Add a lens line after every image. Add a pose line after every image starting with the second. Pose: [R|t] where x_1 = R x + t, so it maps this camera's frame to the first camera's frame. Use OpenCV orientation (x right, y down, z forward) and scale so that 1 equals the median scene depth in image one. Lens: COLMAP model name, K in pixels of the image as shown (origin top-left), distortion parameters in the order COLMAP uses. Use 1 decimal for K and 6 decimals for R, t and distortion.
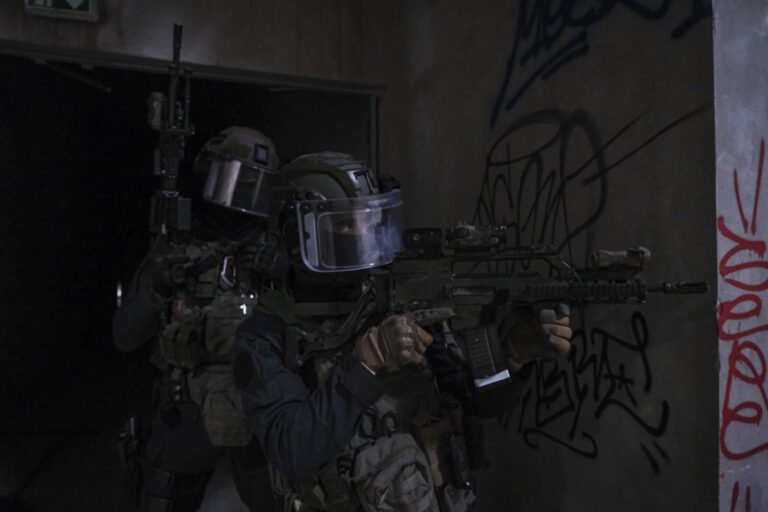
lens RADIAL K [[527.5, 0, 384.0], [0, 527.5, 256.0], [0, 0, 1]] dist [-0.008934, -0.000346]
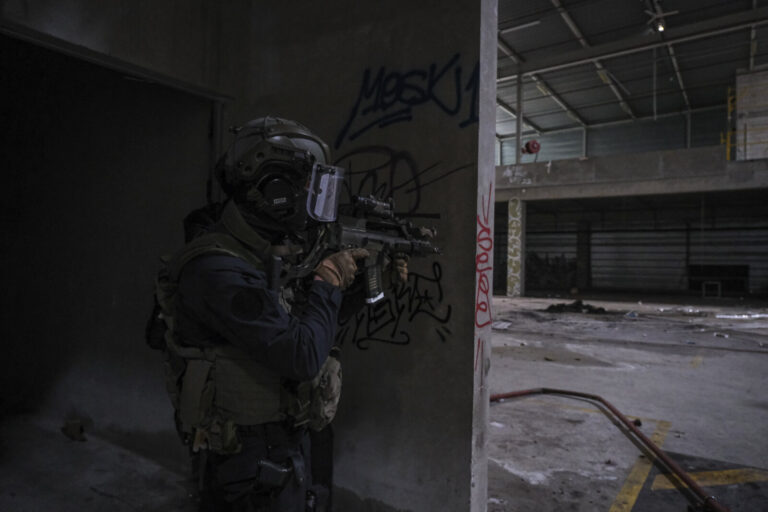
lens RADIAL K [[527.5, 0, 384.0], [0, 527.5, 256.0], [0, 0, 1]] dist [-0.008934, -0.000346]
pose [[0.830009, 0.038820, 0.556397, -0.680425], [-0.039844, 0.999153, -0.010274, 0.100478], [-0.556324, -0.013642, 0.830853, -0.455729]]
